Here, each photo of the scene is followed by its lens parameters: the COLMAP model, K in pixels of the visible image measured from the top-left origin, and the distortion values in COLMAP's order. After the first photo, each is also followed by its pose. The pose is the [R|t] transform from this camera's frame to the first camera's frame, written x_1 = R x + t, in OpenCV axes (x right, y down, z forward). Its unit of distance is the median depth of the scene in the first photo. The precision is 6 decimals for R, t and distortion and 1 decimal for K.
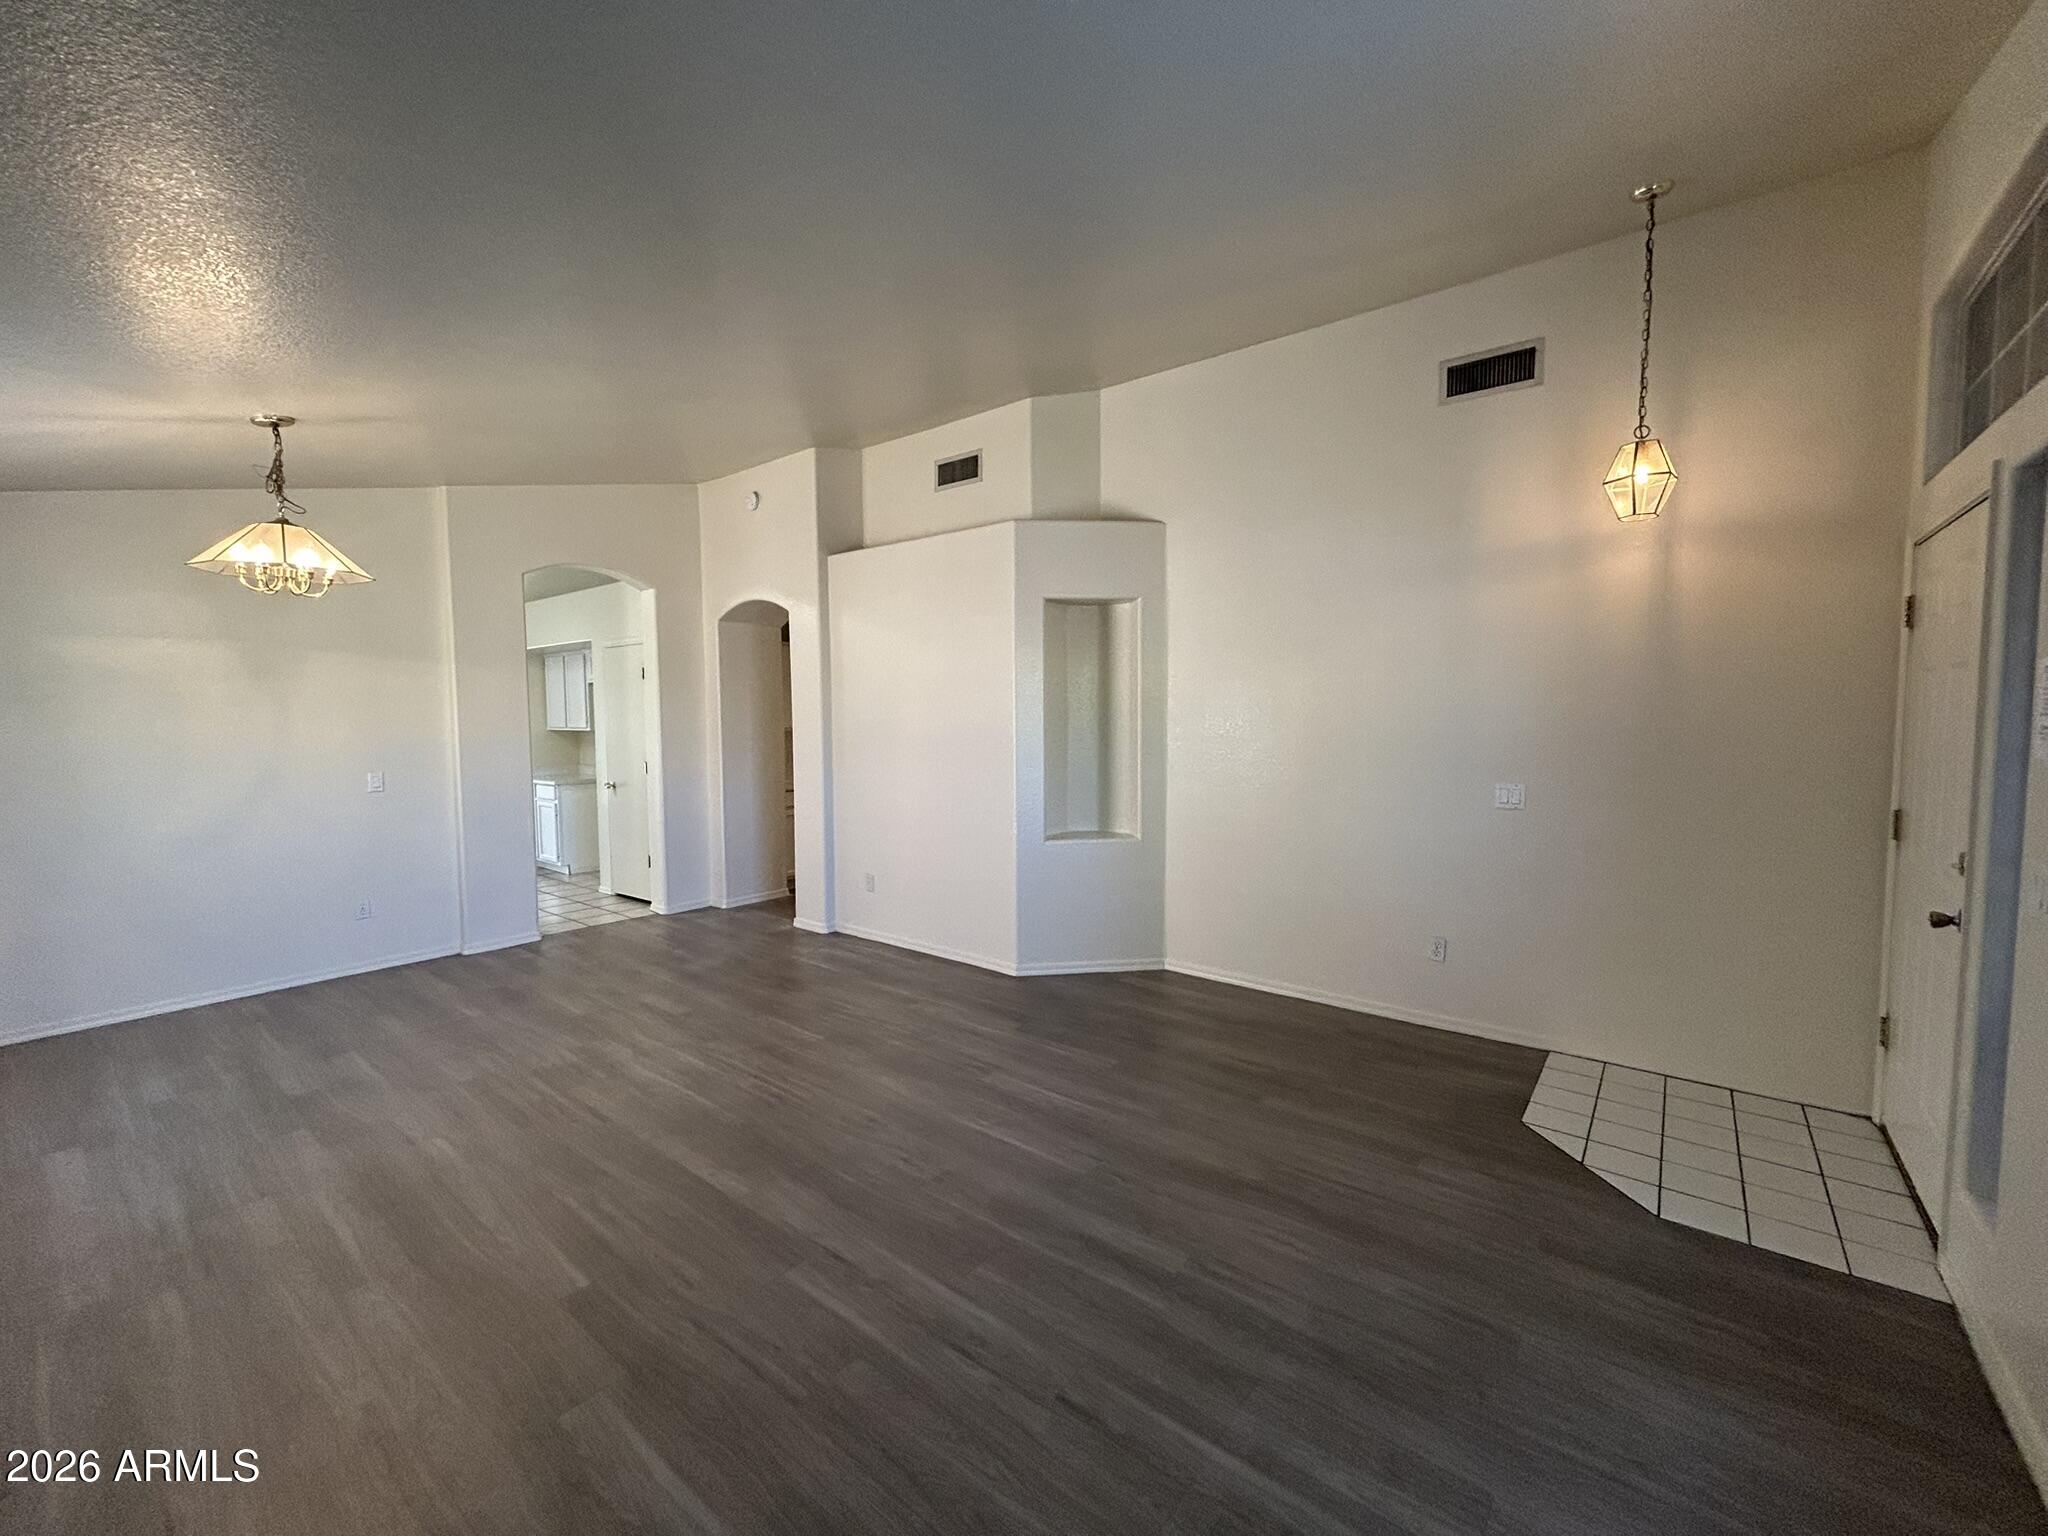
lens RADIAL K [[824.3, 0, 1020.5], [0, 824.3, 762.9], [0, 0, 1]] dist [-0.002399, 0.001293]
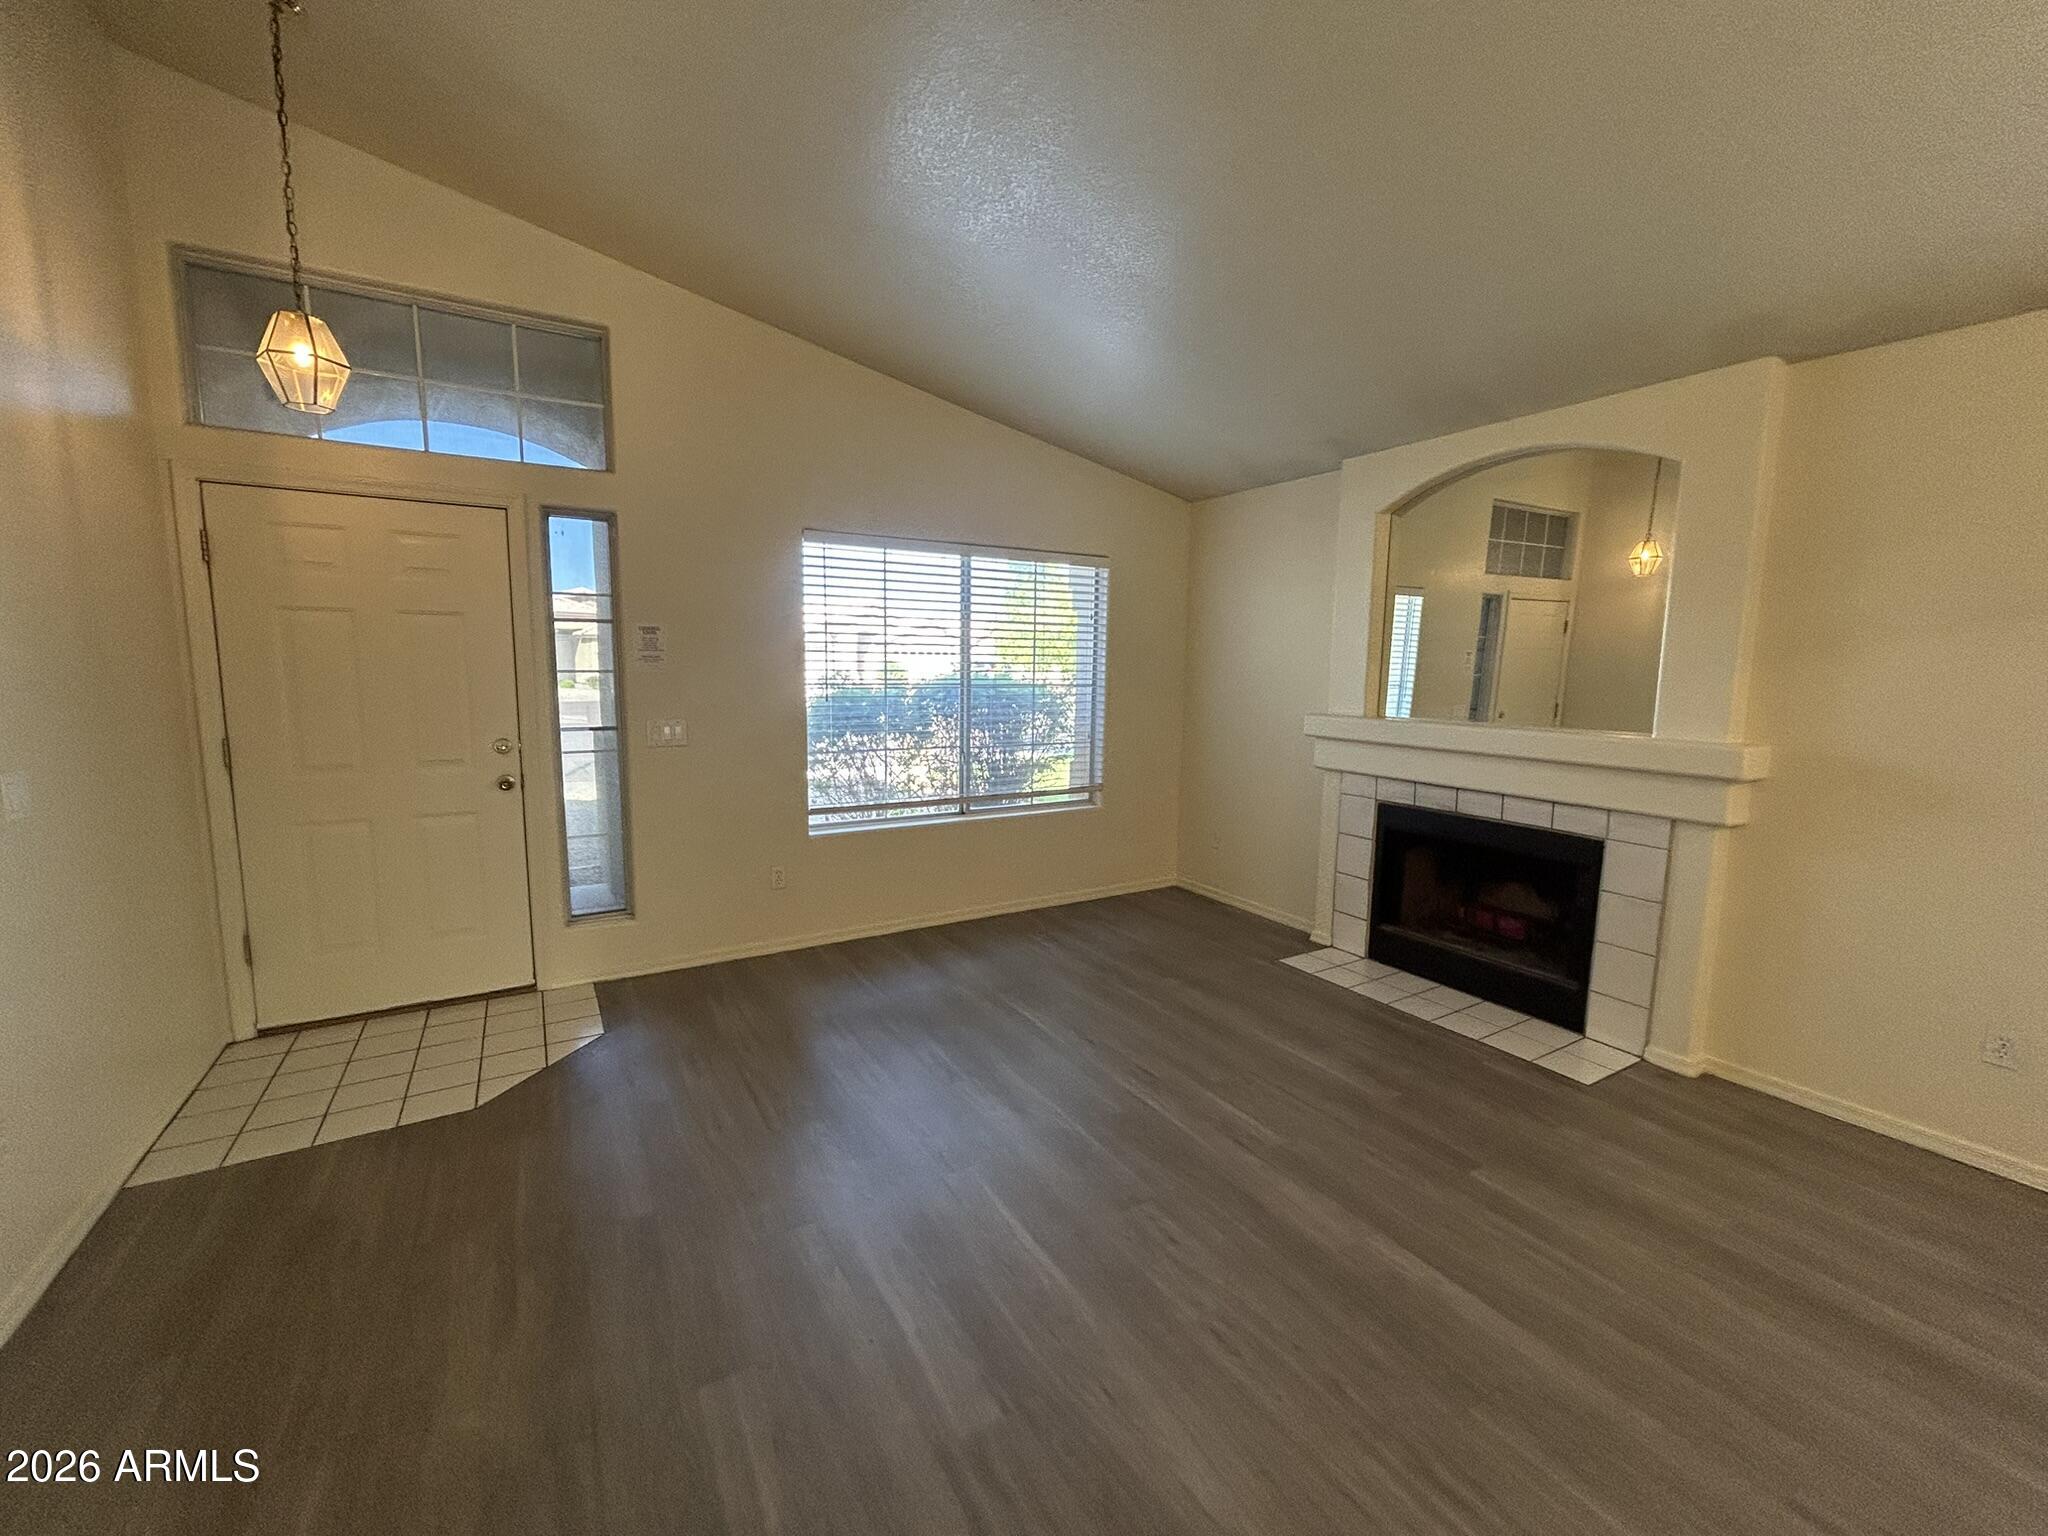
lens RADIAL K [[824.3, 0, 1025.2], [0, 824.3, 768.5], [0, 0, 1]] dist [-0.002399, 0.001293]
pose [[-0.936070, -0.050403, 0.348185, -0.292913], [0.018268, 0.981386, 0.191175, -0.103025], [-0.351339, 0.185314, -0.917725, 1.896998]]
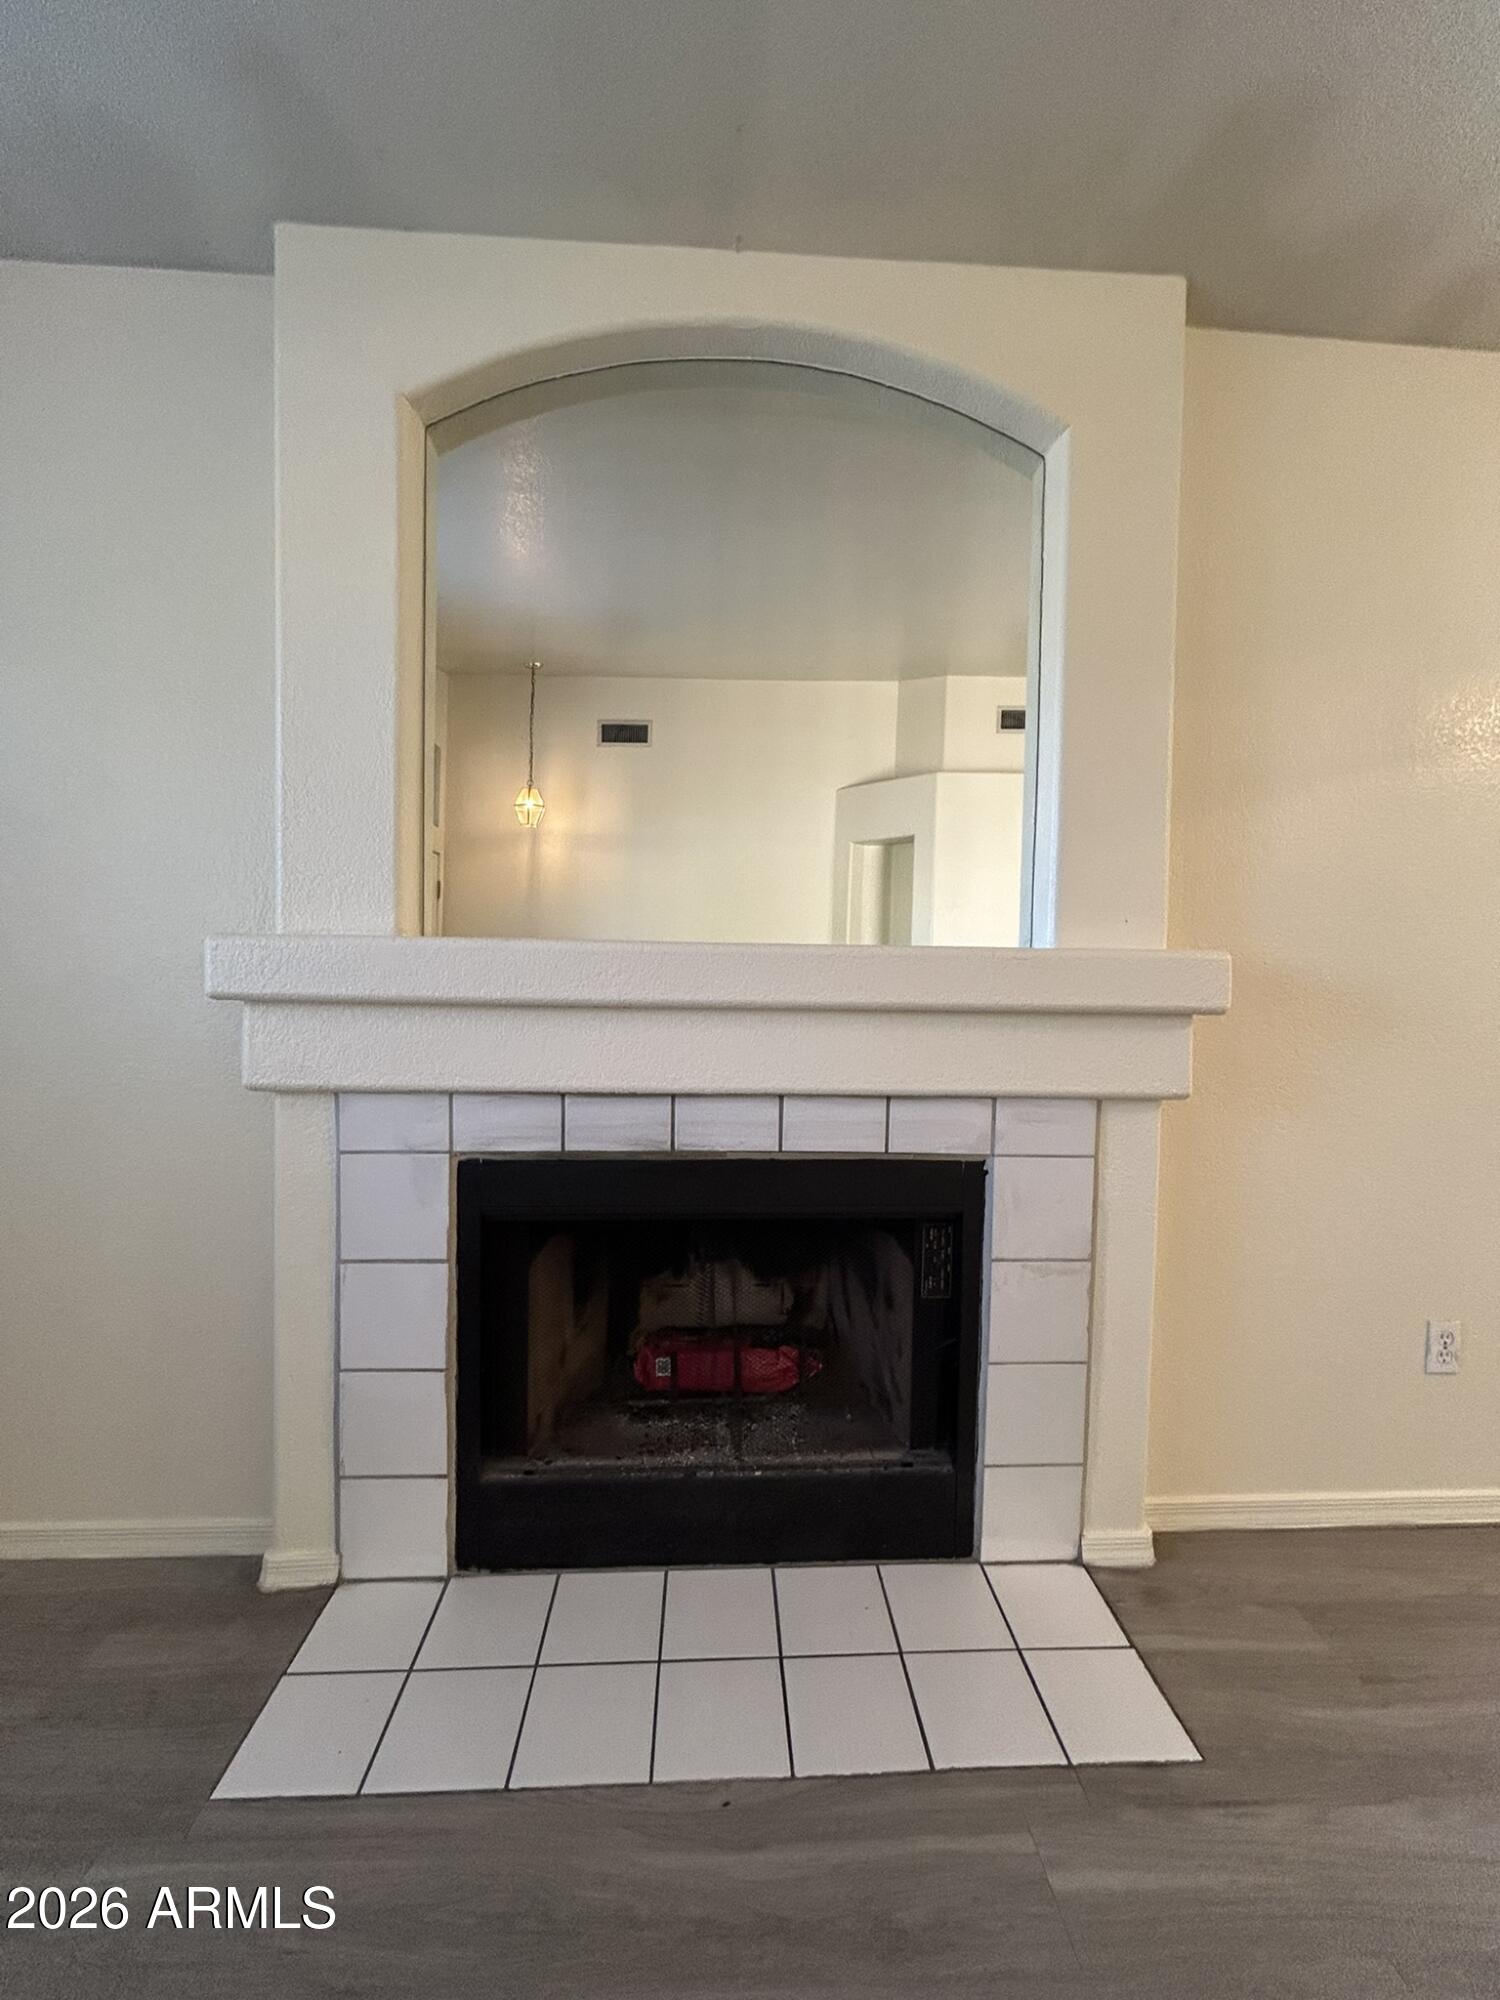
lens RADIAL K [[804.9, 0, 755.3], [0, 804.9, 1001.8], [0, 0, 1]] dist [-0.002399, 0.001293]
pose [[-0.750439, 0.017965, -0.660696, -0.149366], [-0.055306, 0.994418, 0.089858, 0.100894], [0.658622, 0.103973, -0.745256, 0.756263]]
